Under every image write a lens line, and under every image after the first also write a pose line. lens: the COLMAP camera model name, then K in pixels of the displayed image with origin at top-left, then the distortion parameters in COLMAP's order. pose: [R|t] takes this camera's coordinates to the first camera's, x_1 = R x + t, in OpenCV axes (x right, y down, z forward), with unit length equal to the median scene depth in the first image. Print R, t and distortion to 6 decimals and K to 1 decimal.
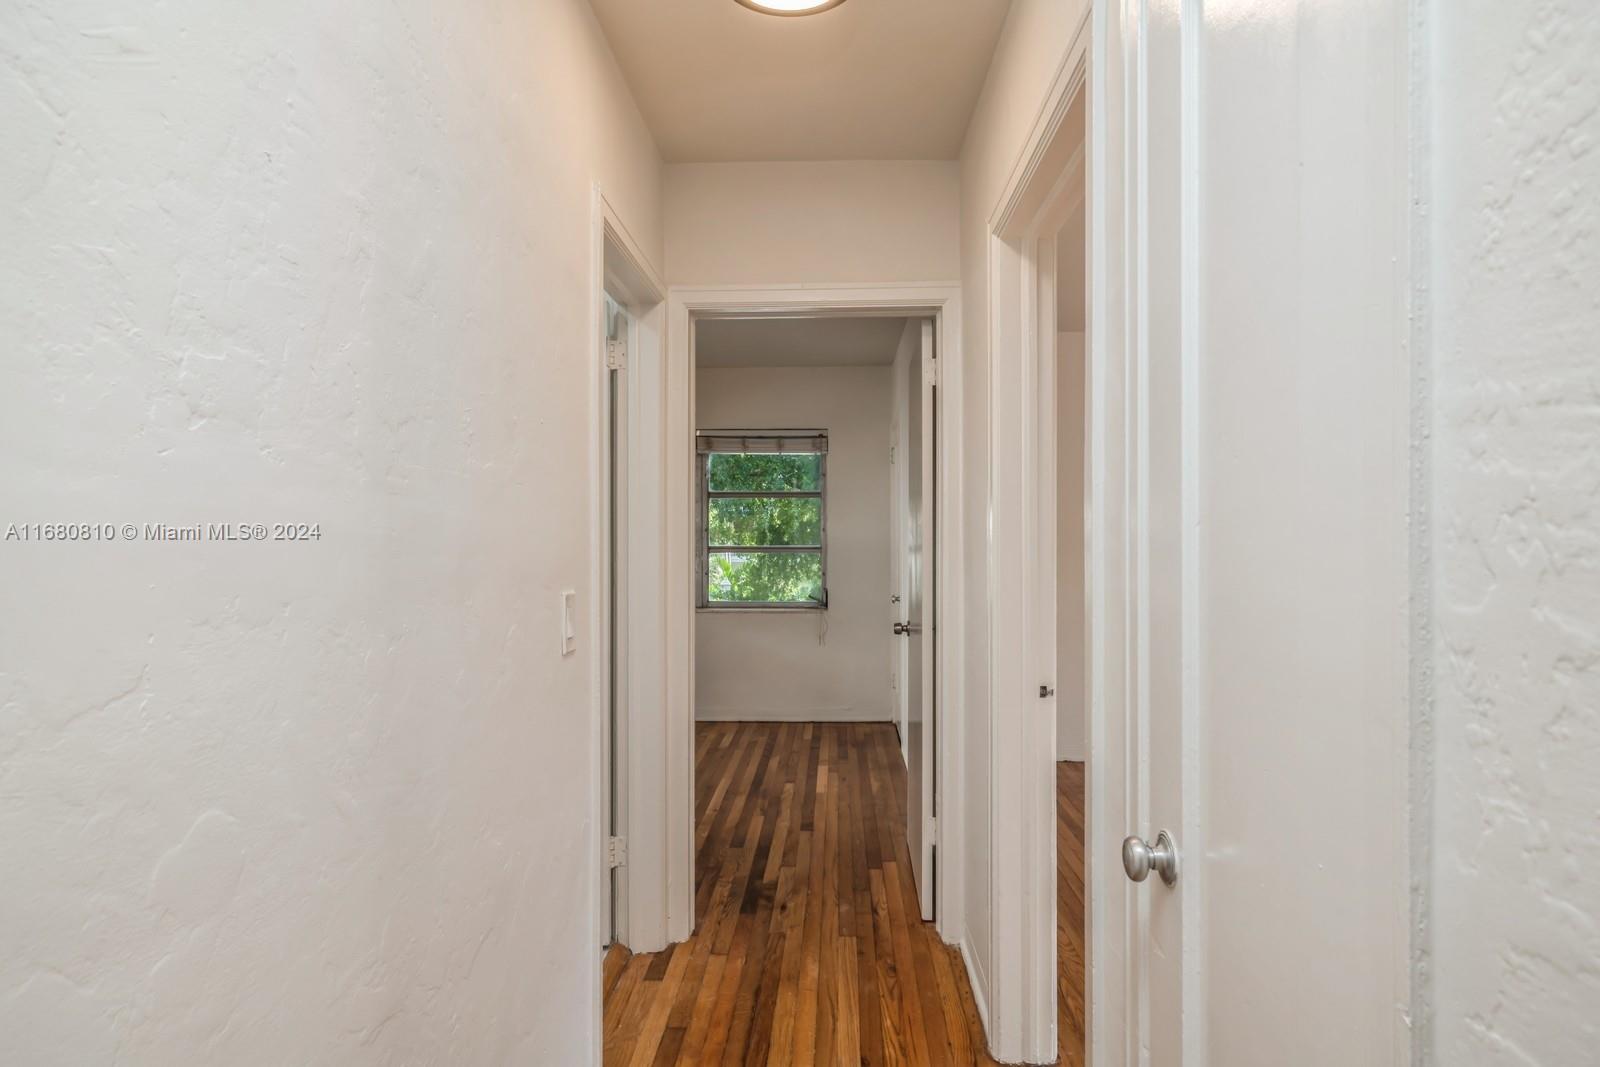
lens RADIAL K [[883.3, 0, 791.3], [0, 883.3, 536.7], [0, 0, 1]] dist [0.001907, 0.001322]
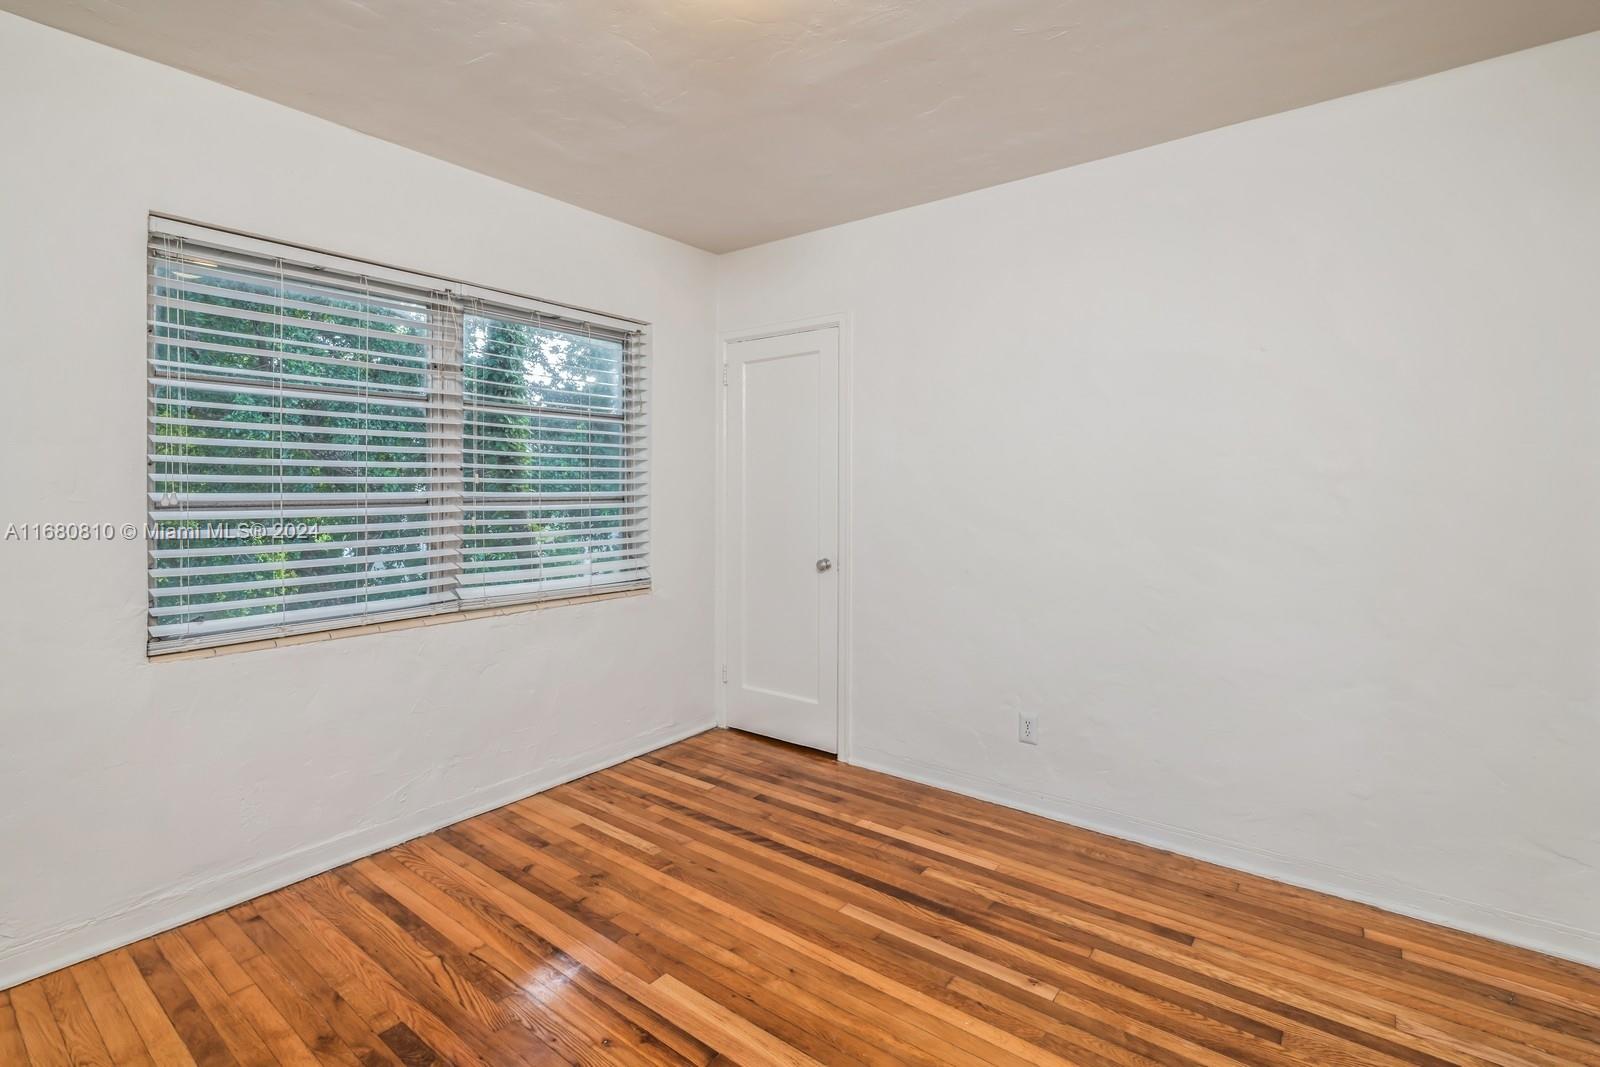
lens RADIAL K [[722.6, 0, 813.6], [0, 722.6, 505.0], [0, 0, 1]] dist [0.002339, -0.000999]
pose [[0.585234, -0.011205, 0.810787, -0.669366], [-0.006976, 0.999798, 0.018852, 0.006174], [-0.810835, -0.016689, 0.585037, 1.081780]]
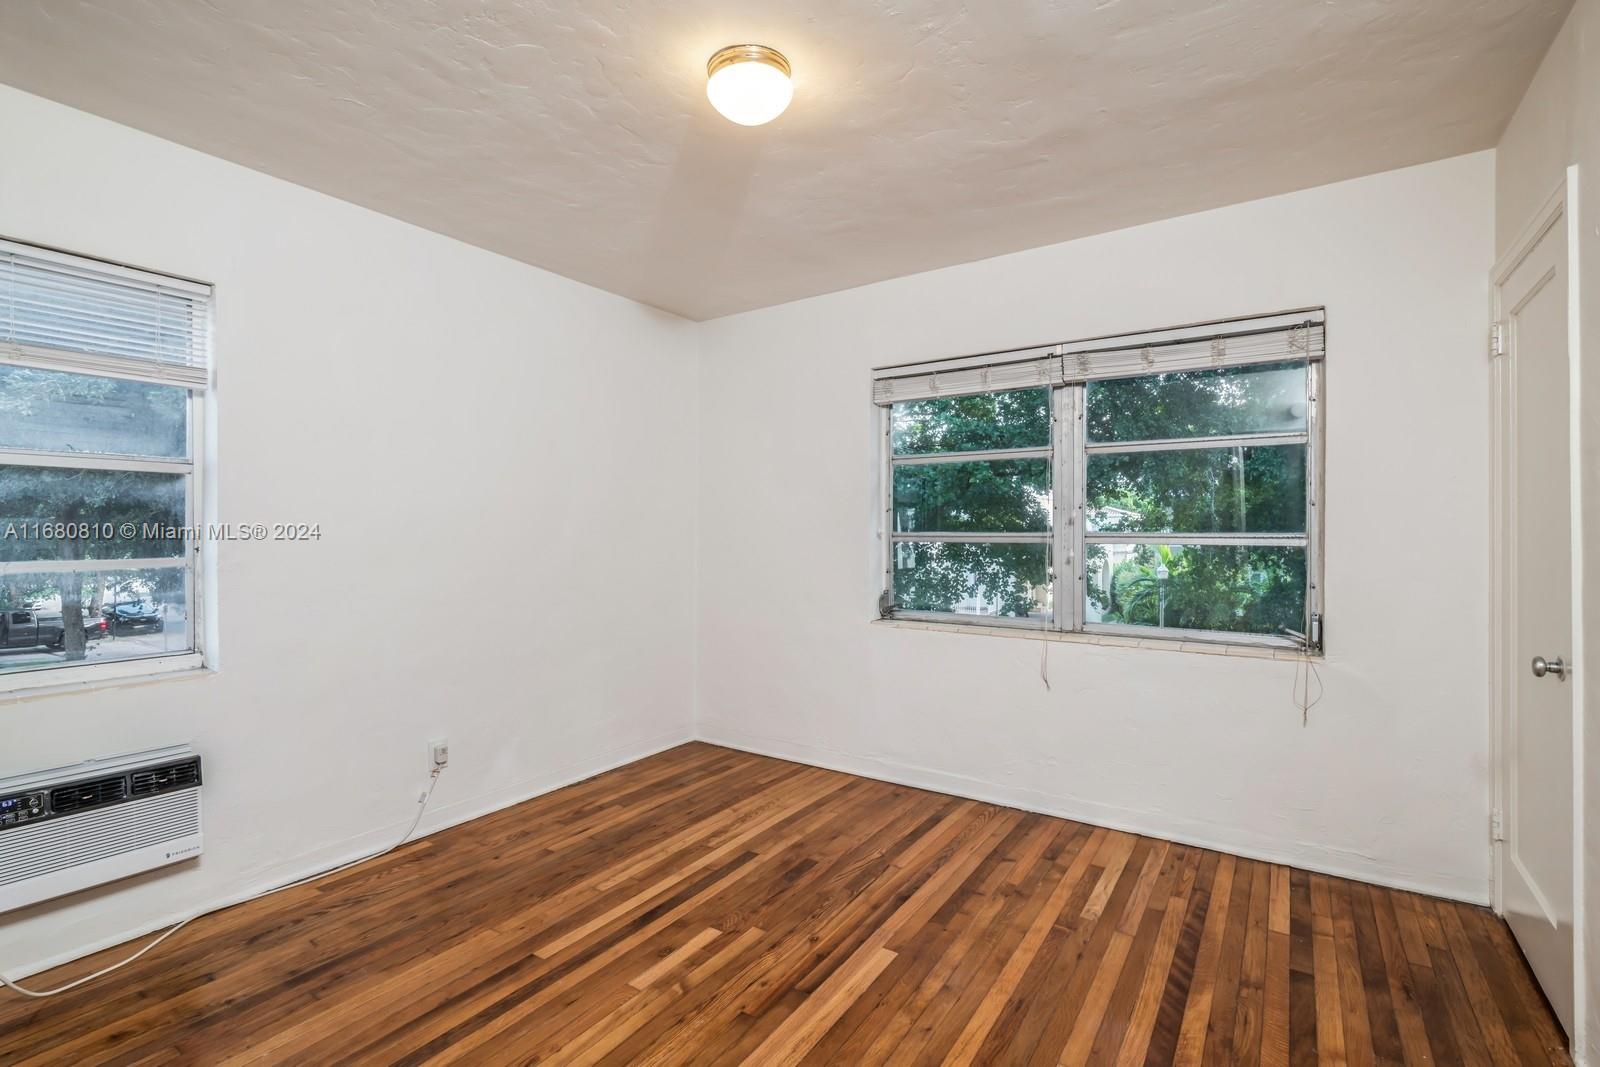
lens RADIAL K [[722.6, 0, 799.7], [0, 722.6, 521.5], [0, 0, 1]] dist [0.002339, -0.000999]
pose [[0.853203, 0.000320, -0.521579, -0.000319], [-0.000712, 1.000000, -0.000550, 0.003480], [0.521578, 0.000841, 0.853203, 0.904151]]
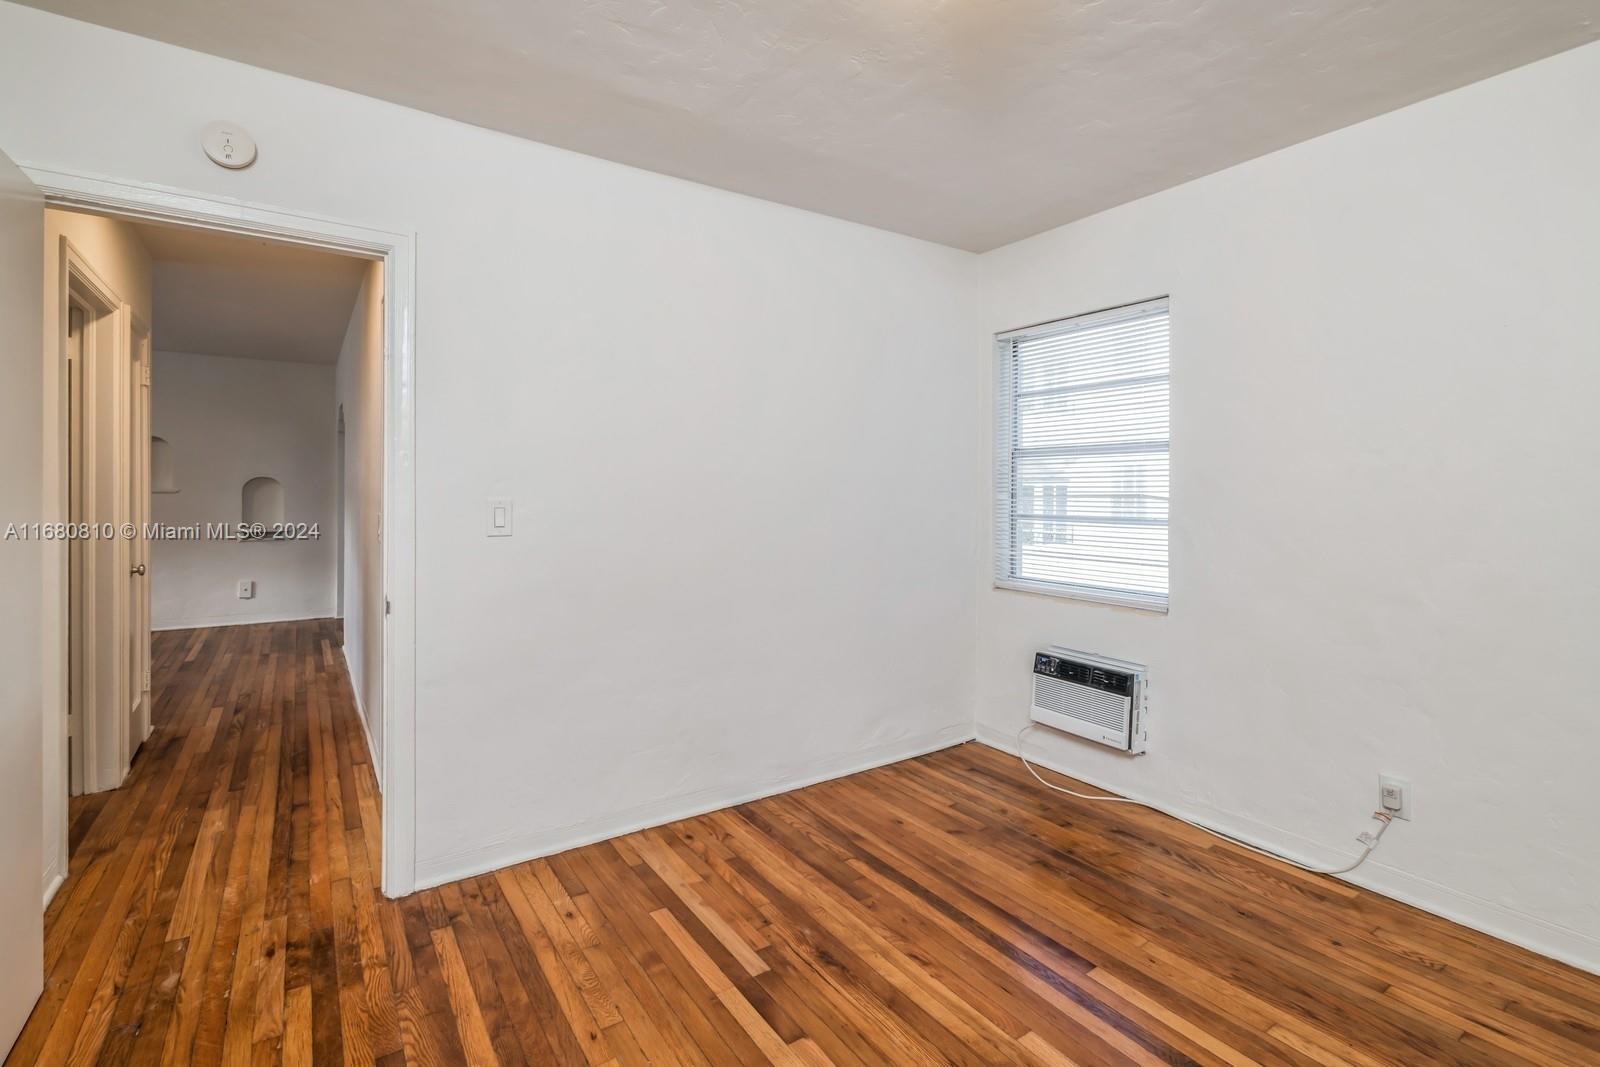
lens RADIAL K [[722.6, 0, 784.9], [0, 722.6, 488.8], [0, 0, 1]] dist [0.002339, -0.000999]
pose [[-0.799616, -0.000599, -0.600512, 0.011118], [0.001445, 0.999995, -0.002922, 0.005494], [0.600510, -0.003204, -0.799611, 1.652068]]
